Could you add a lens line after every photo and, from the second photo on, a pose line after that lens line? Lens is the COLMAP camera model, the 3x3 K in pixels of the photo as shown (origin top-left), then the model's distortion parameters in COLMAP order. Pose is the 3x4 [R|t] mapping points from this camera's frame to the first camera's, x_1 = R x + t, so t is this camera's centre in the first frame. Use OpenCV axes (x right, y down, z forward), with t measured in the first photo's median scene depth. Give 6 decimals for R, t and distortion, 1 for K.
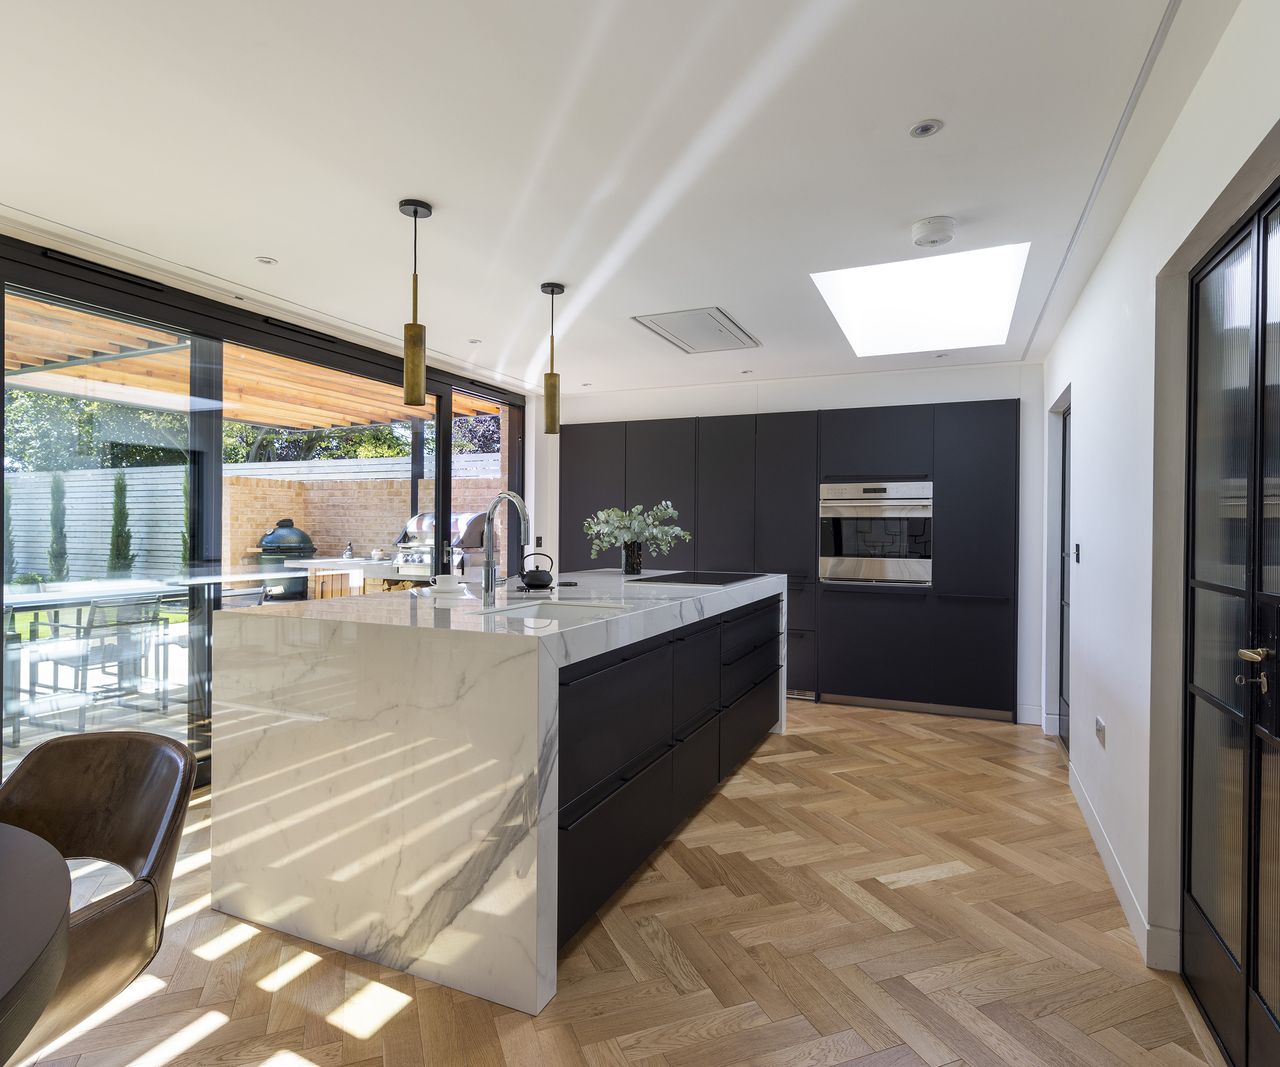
lens RADIAL K [[715.1, 0, 644.0], [0, 715.1, 532.1], [0, 0, 1]] dist [-0.001023, 0.000193]
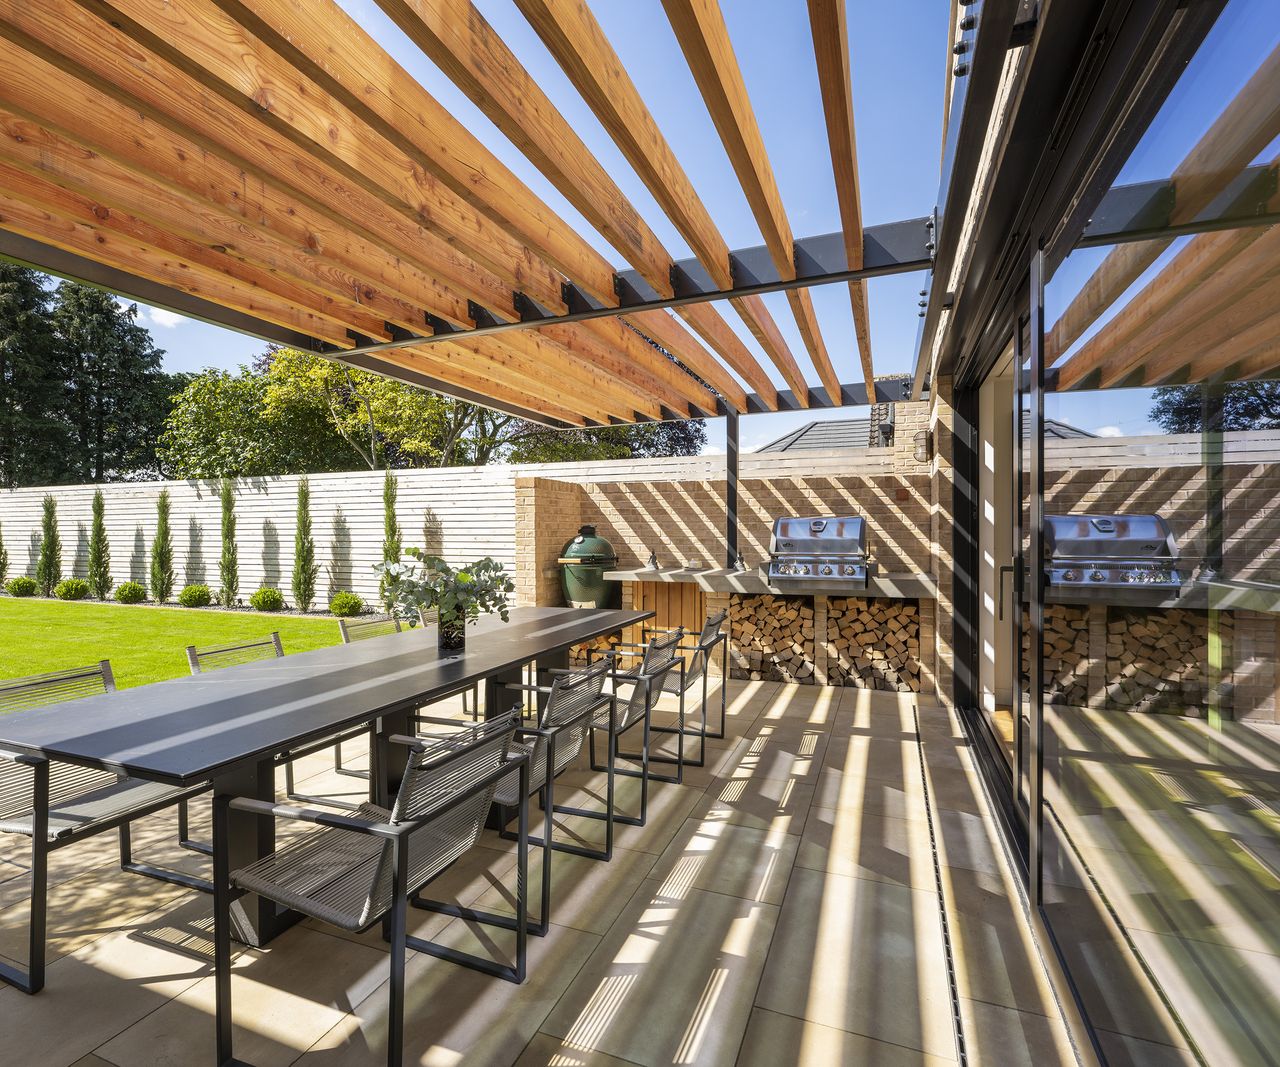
lens RADIAL K [[638.9, 0, 652.9], [0, 638.9, 541.5], [0, 0, 1]] dist [0.001632, -0.000048]
pose [[0.999577, -0.012355, 0.026314, -1.023500], [0.012056, 0.999861, 0.011485, -0.013847], [-0.026452, -0.011163, 0.999588, 0.468070]]
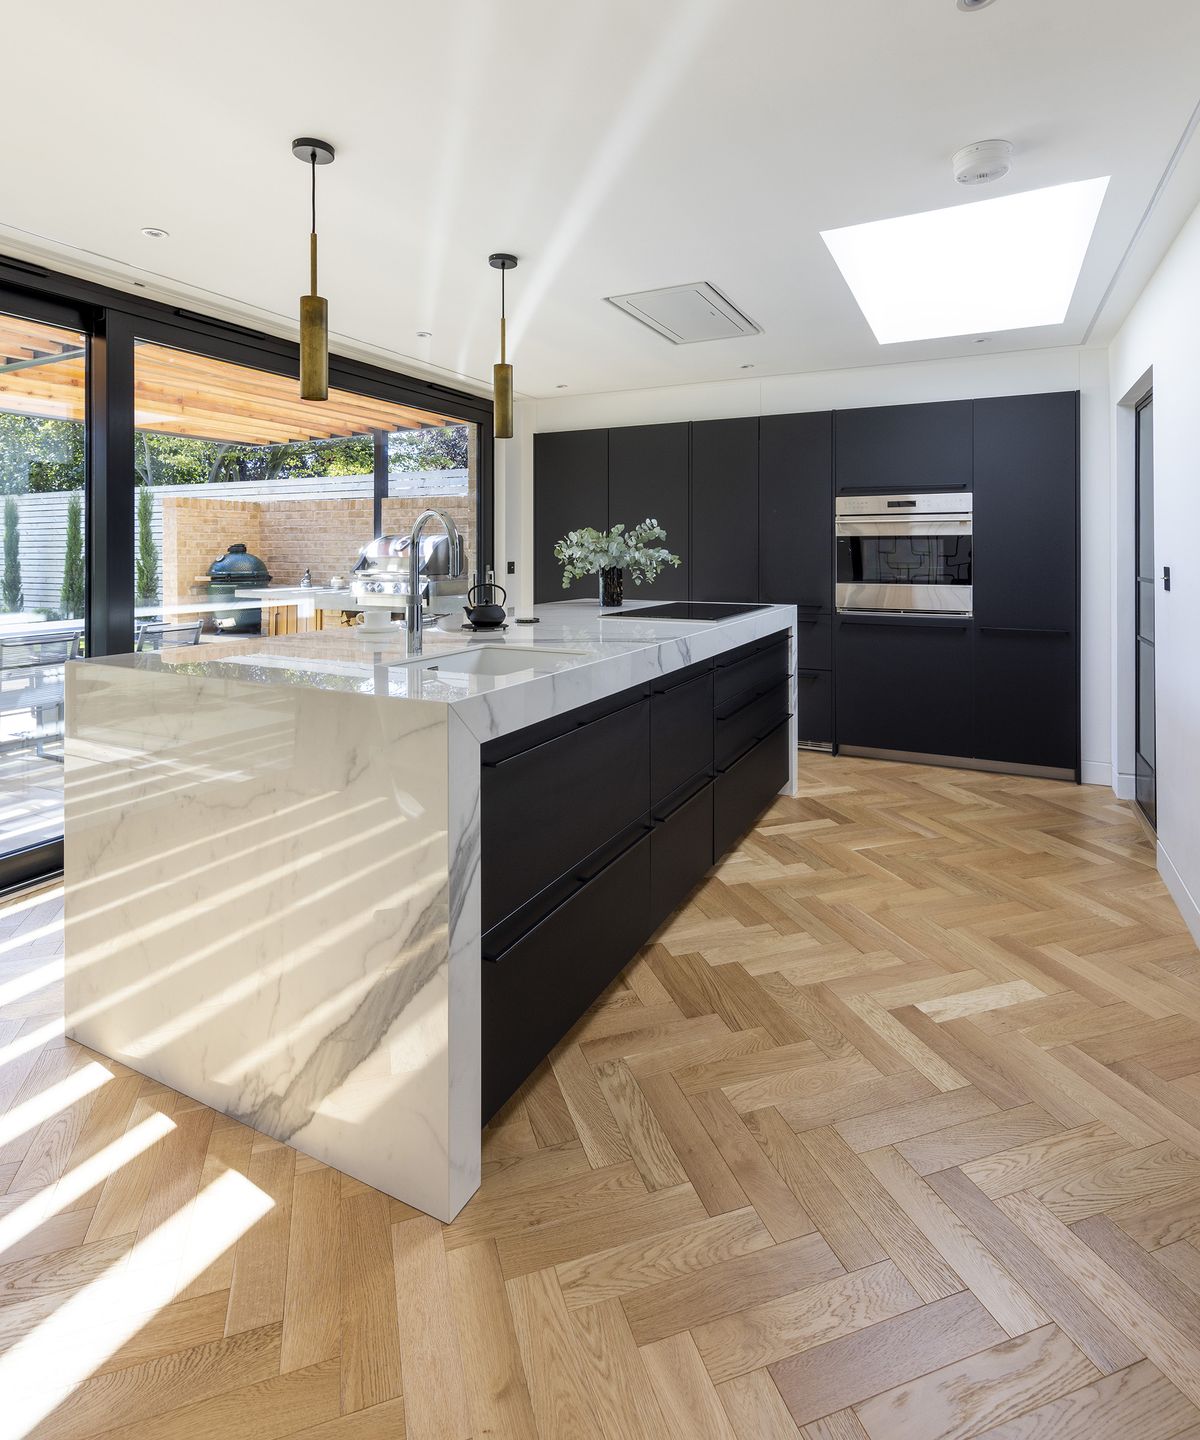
lens RADIAL K [[768.6, 0, 607.1], [0, 768.6, 548.4], [0, 0, 1]] dist [0.003485, -0.001891]
pose [[0.998787, -0.008813, -0.048453, 0.029237], [0.008442, 0.999934, -0.007845, -0.002446], [0.048519, 0.007426, 0.998795, 0.117770]]
